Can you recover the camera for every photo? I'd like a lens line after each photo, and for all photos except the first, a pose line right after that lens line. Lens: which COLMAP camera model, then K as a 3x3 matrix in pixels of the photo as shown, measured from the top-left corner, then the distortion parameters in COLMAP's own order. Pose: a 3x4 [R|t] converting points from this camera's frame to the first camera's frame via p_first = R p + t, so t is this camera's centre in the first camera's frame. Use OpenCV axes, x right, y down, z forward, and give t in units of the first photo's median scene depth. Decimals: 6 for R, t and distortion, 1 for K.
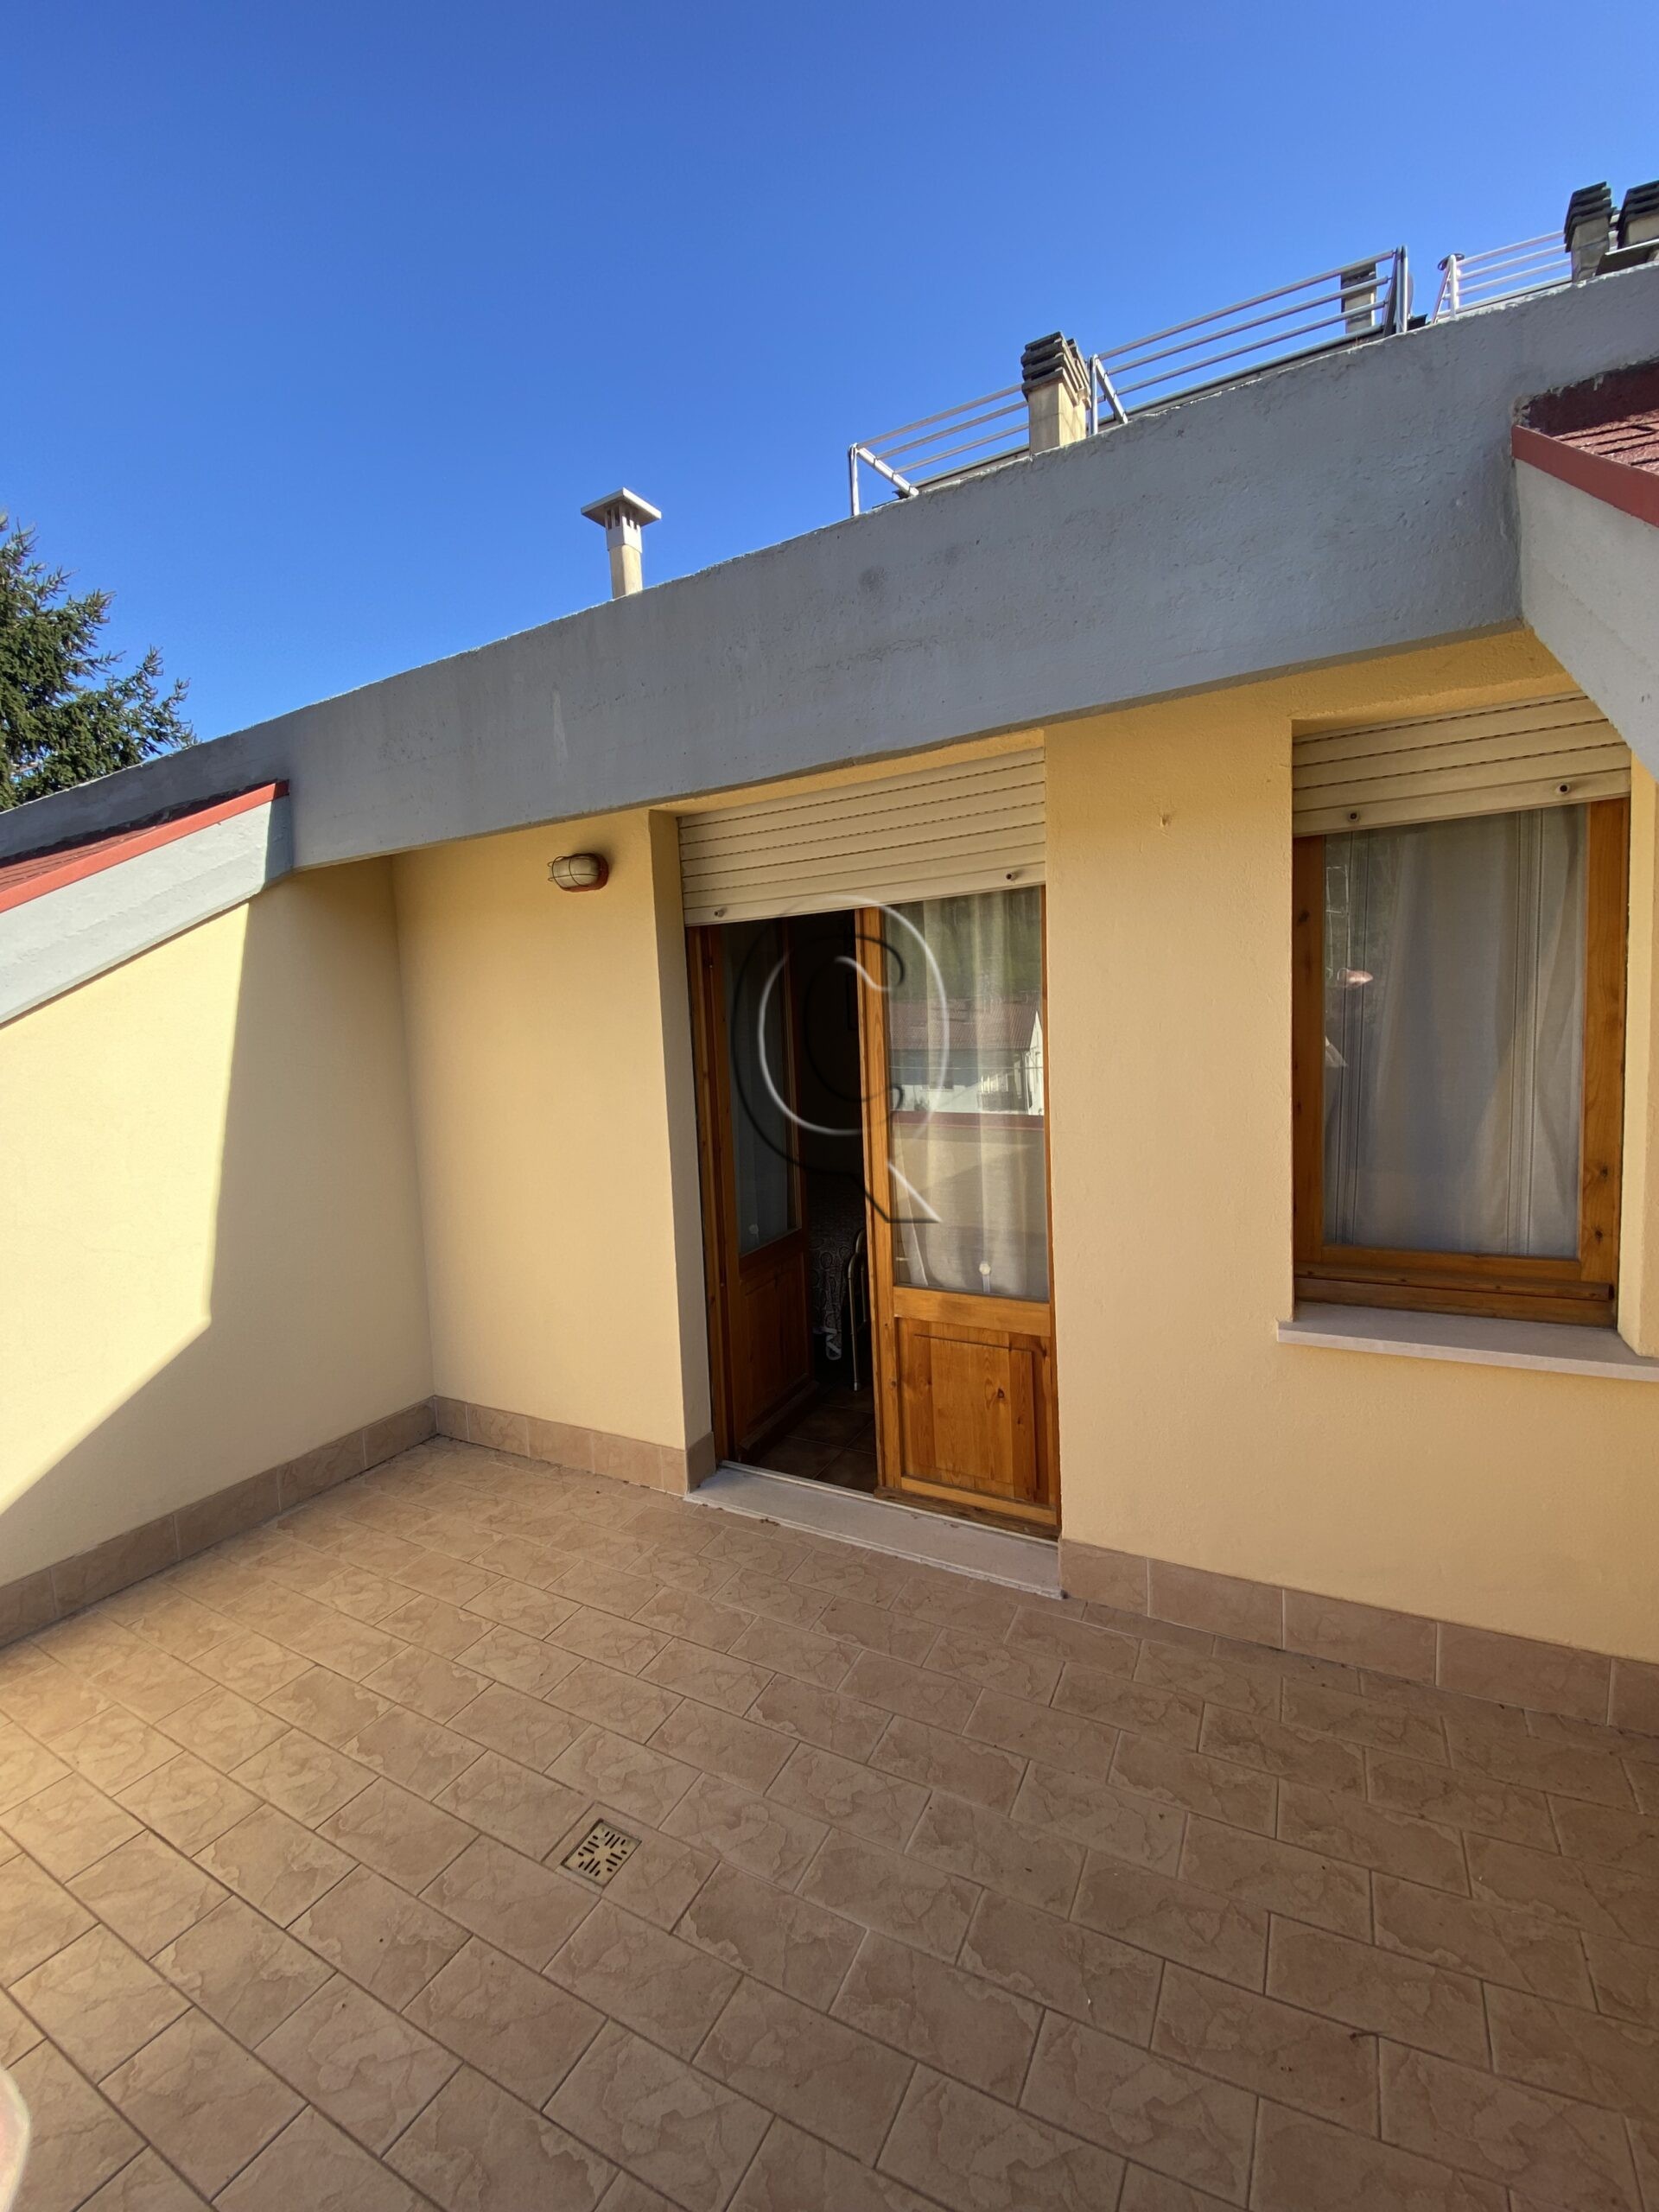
lens RADIAL K [[898.7, 0, 831.1], [0, 898.7, 1094.2], [0, 0, 1]] dist [0.019405, -0.018344]
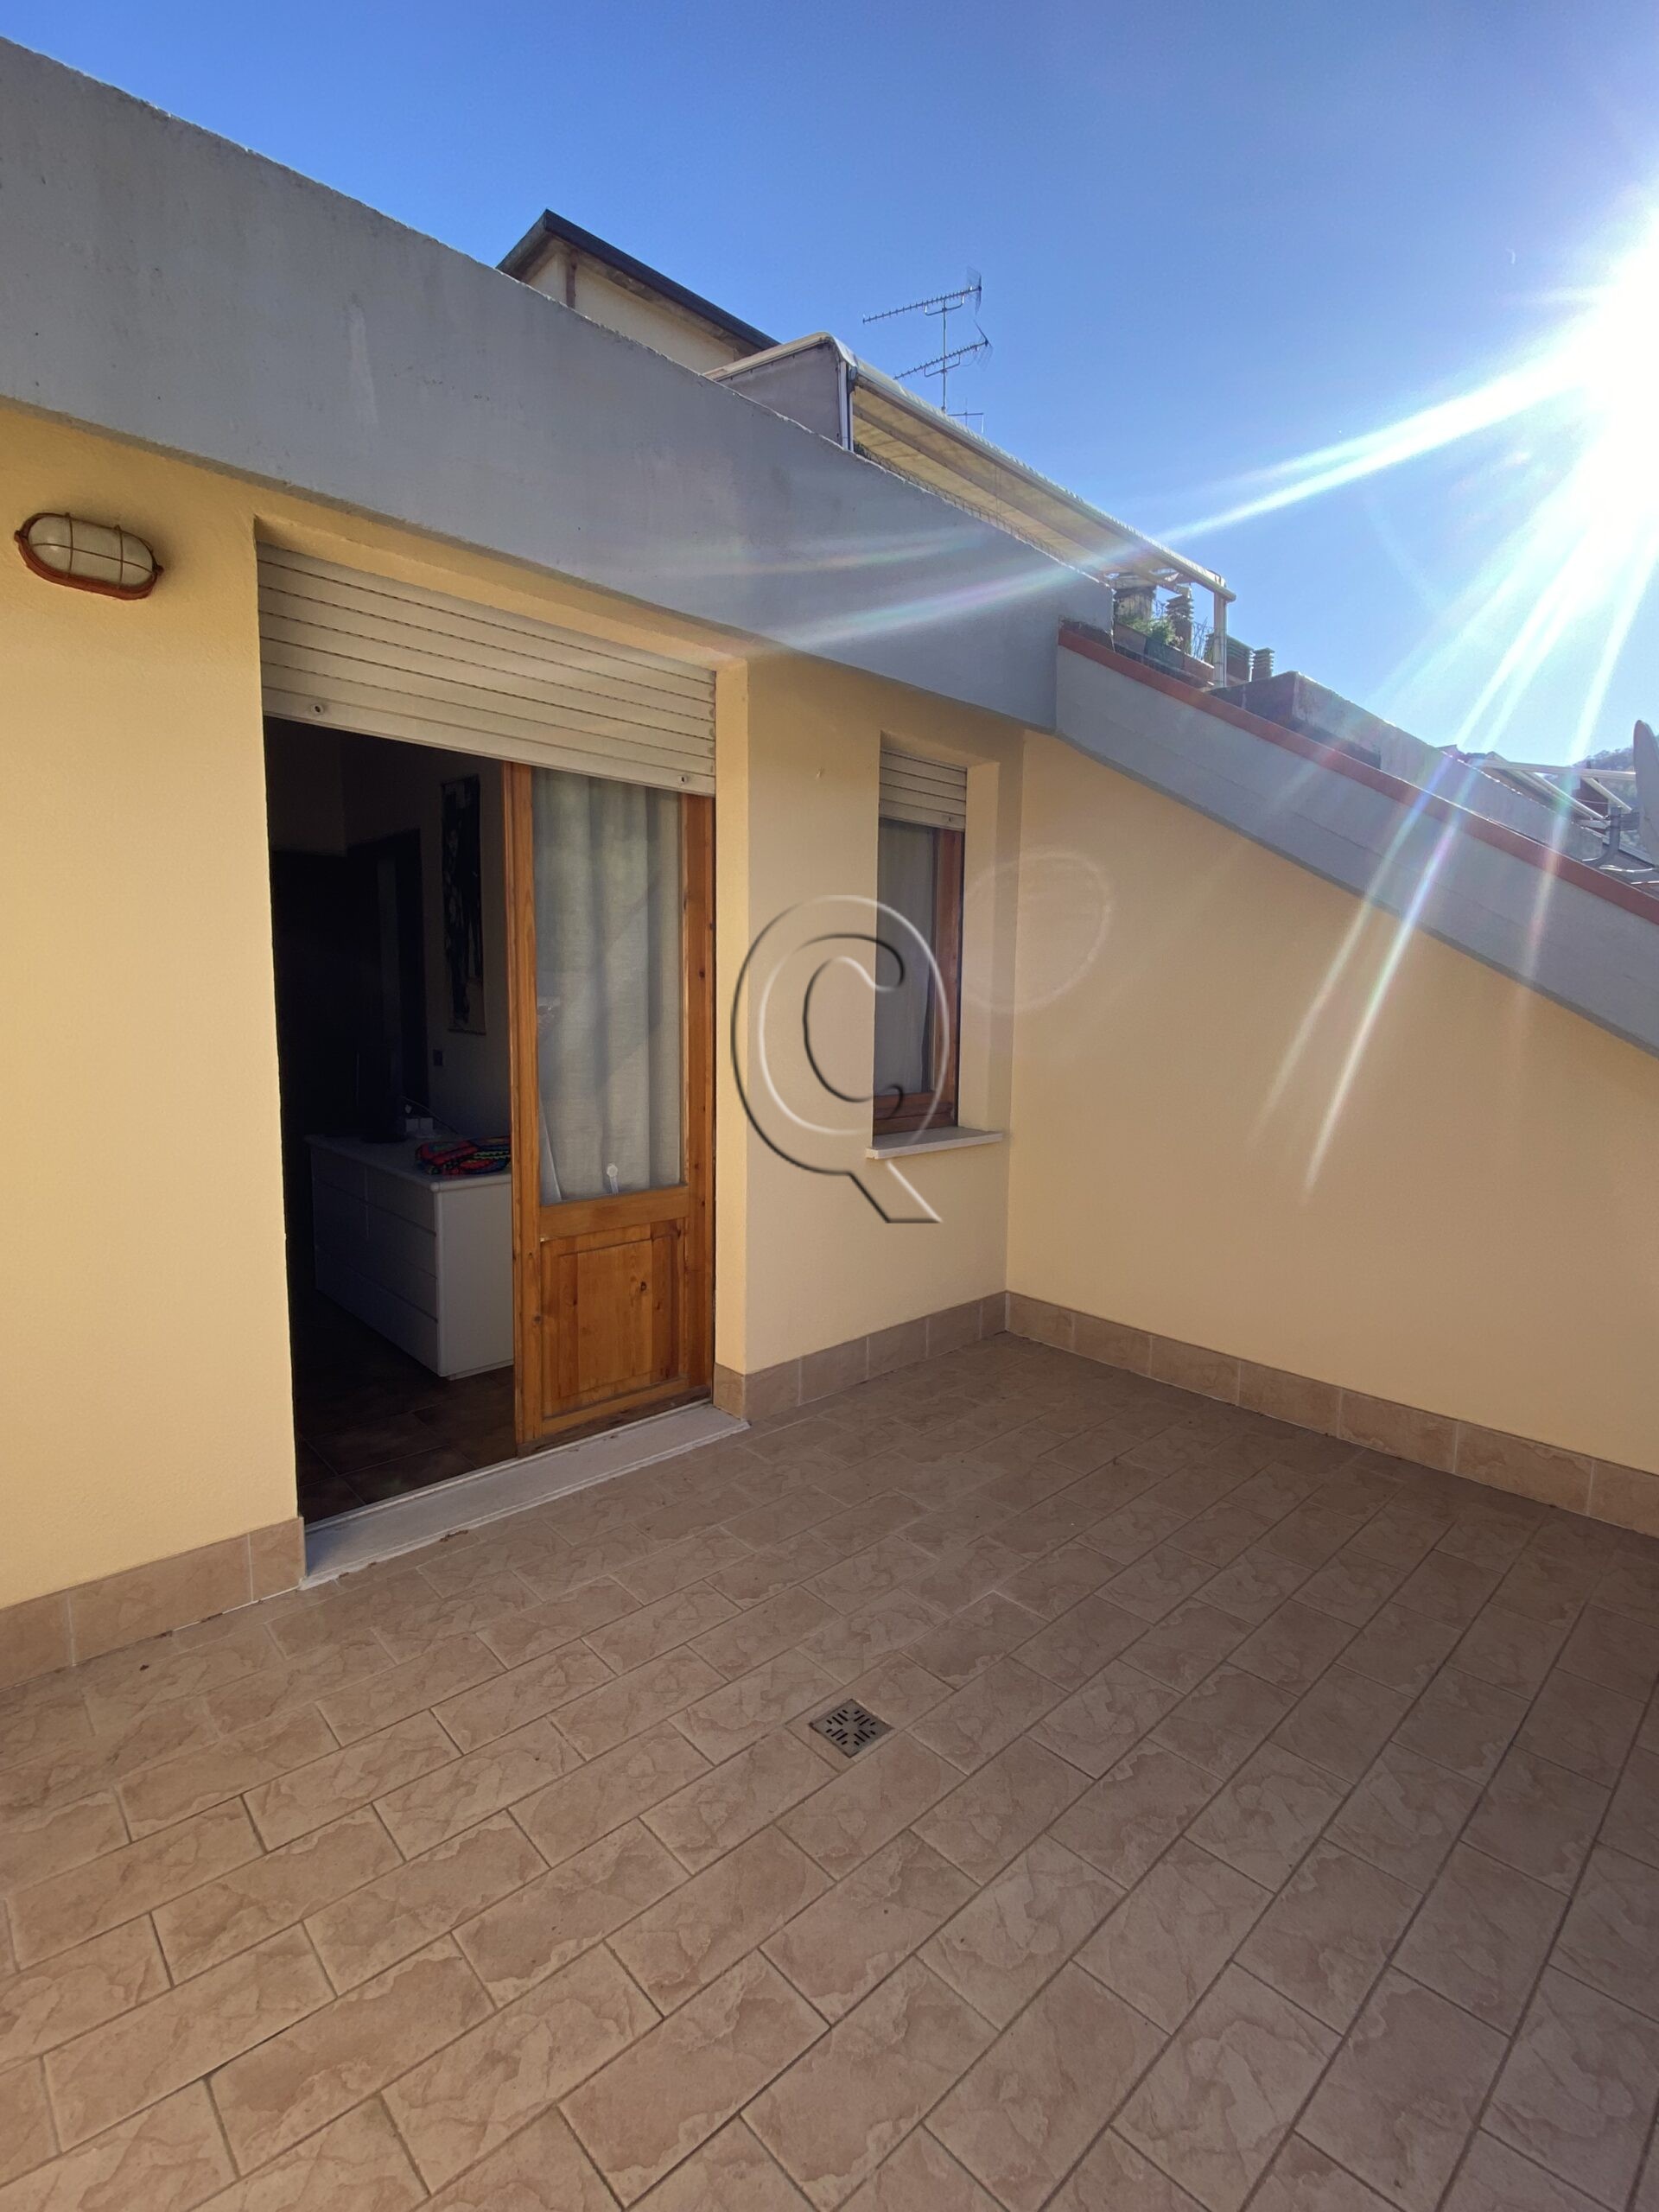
lens RADIAL K [[992.8, 0, 828.5], [0, 992.8, 1117.2], [0, 0, 1]] dist [0.000126, -0.012246]
pose [[0.335140, -0.072098, 0.939406, -0.976374], [0.052612, 0.996944, 0.057744, 0.111936], [-0.940698, 0.030071, 0.337909, 0.528673]]
